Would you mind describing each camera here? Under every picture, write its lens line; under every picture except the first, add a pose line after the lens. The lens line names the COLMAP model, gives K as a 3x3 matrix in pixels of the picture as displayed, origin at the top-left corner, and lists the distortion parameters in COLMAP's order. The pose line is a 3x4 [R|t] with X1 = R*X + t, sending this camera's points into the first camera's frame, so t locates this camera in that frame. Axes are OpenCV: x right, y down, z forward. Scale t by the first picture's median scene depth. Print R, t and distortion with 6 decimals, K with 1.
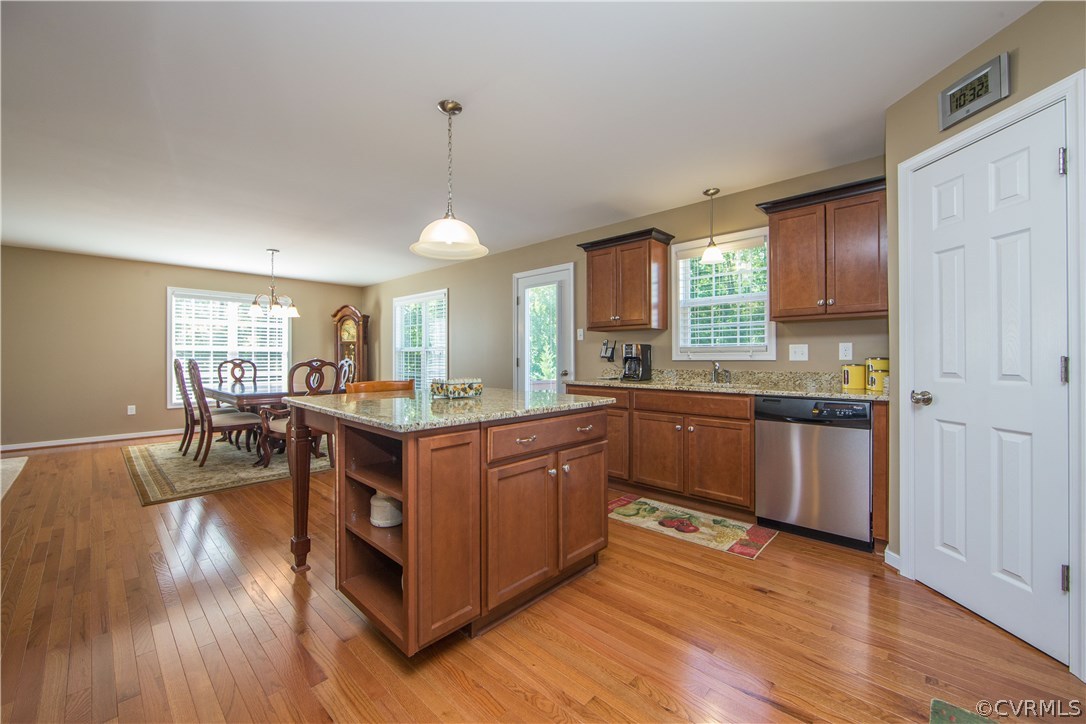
lens RADIAL K [[433.7, 0, 543.3], [0, 433.7, 359.0], [0, 0, 1]] dist [-0.002471, -0.000117]
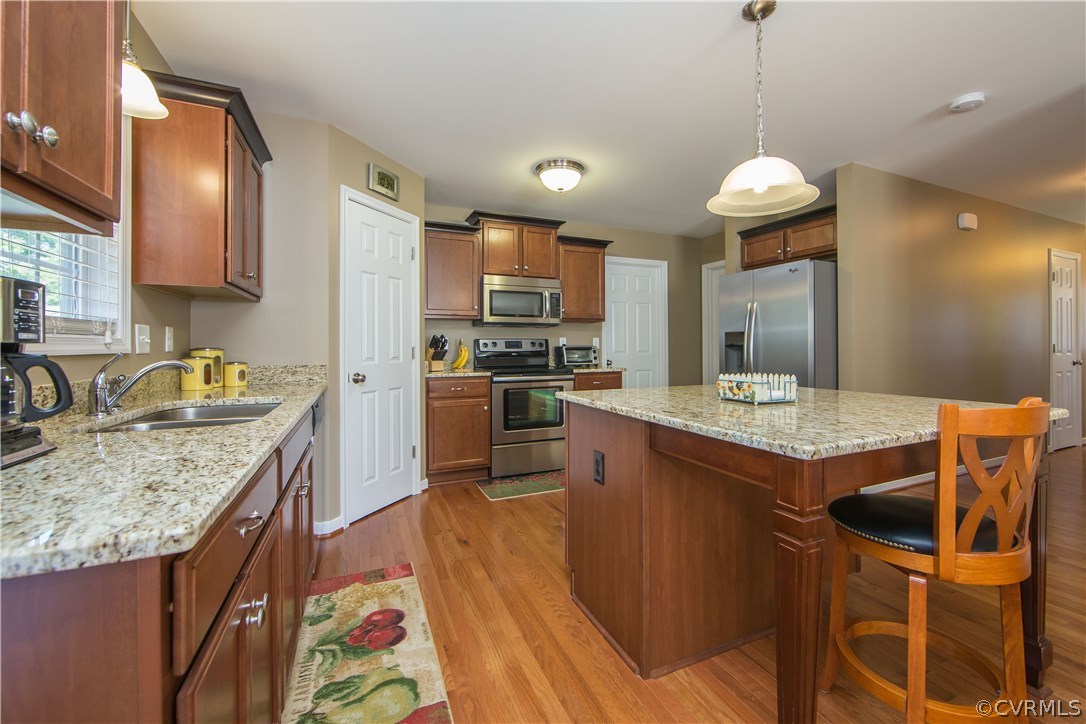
lens RADIAL K [[452.6, 0, 567.9], [0, 452.6, 343.8], [0, 0, 1]] dist [0.000202, -0.000003]
pose [[-0.934493, 0.007642, 0.355898, -0.145431], [0.005662, 0.999962, -0.006603, -0.000751], [-0.355935, -0.004155, -0.934501, 1.442587]]
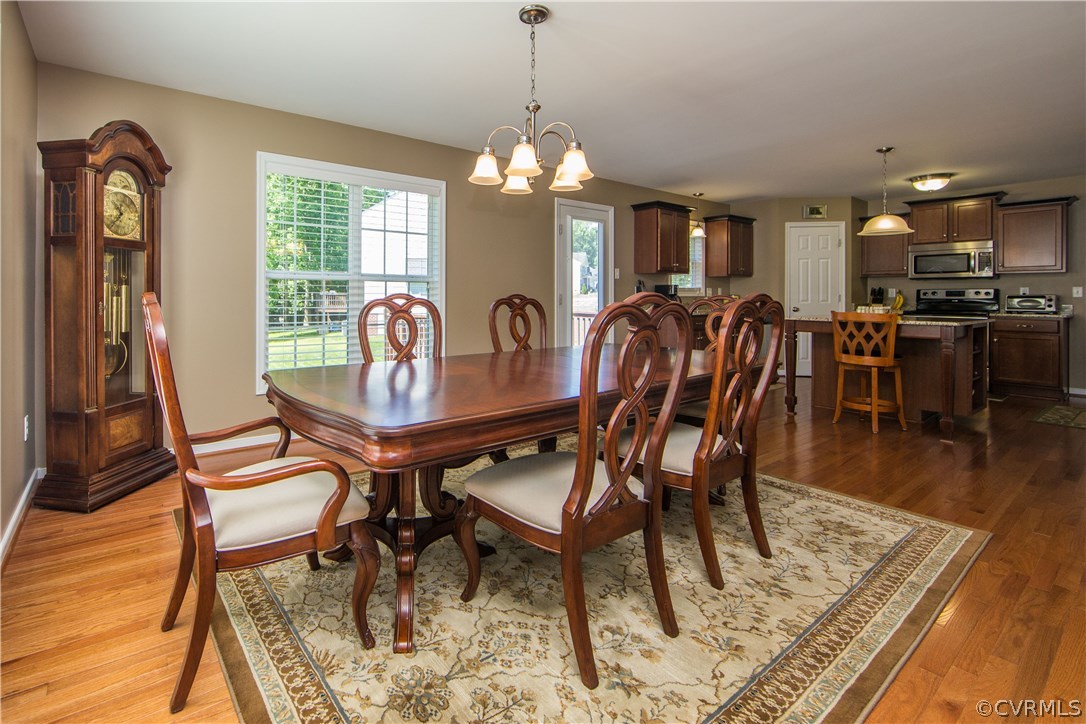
lens RADIAL K [[501.2, 0, 468.7], [0, 501.2, 297.2], [0, 0, 1]] dist [0.001083, -0.000466]
pose [[0.186633, -0.004030, 0.982421, -1.915673], [-0.000476, 0.999991, 0.004193, -0.001148], [-0.982430, -0.001250, 0.186630, 1.741733]]
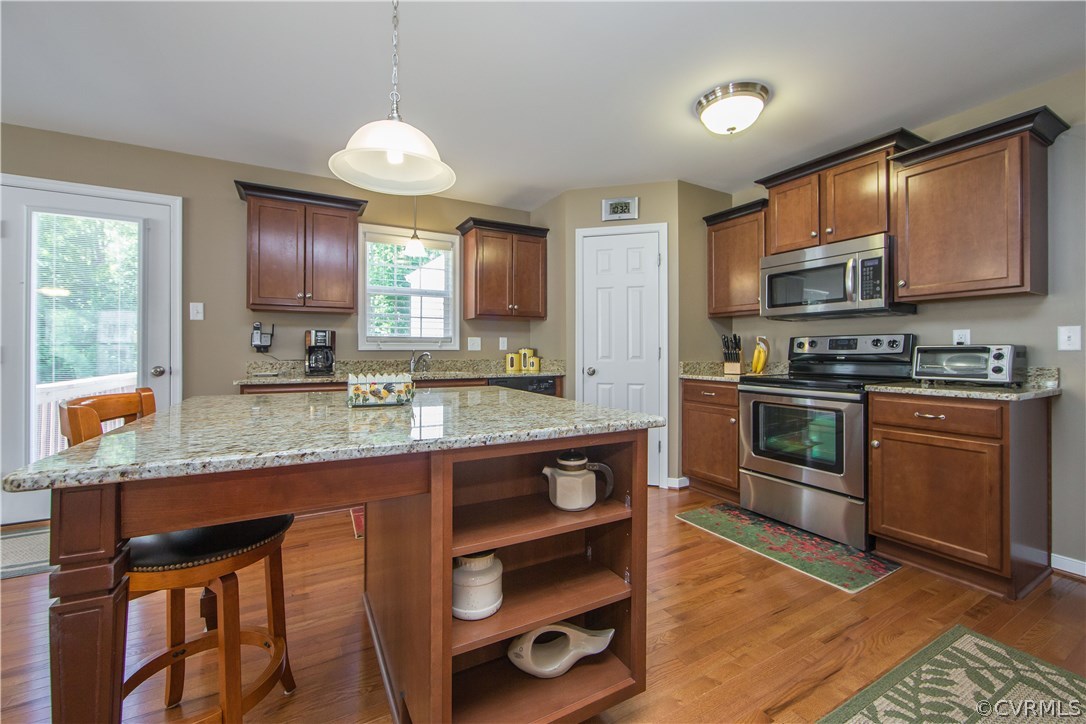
lens RADIAL K [[436.6, 0, 540.1], [0, 436.6, 351.3], [0, 0, 1]] dist [-0.012115, 0.000308]
pose [[0.304623, -0.001742, 0.952471, -0.585046], [0.000898, 0.999998, 0.001542, 0.005625], [-0.952472, 0.000386, 0.304625, 0.468202]]
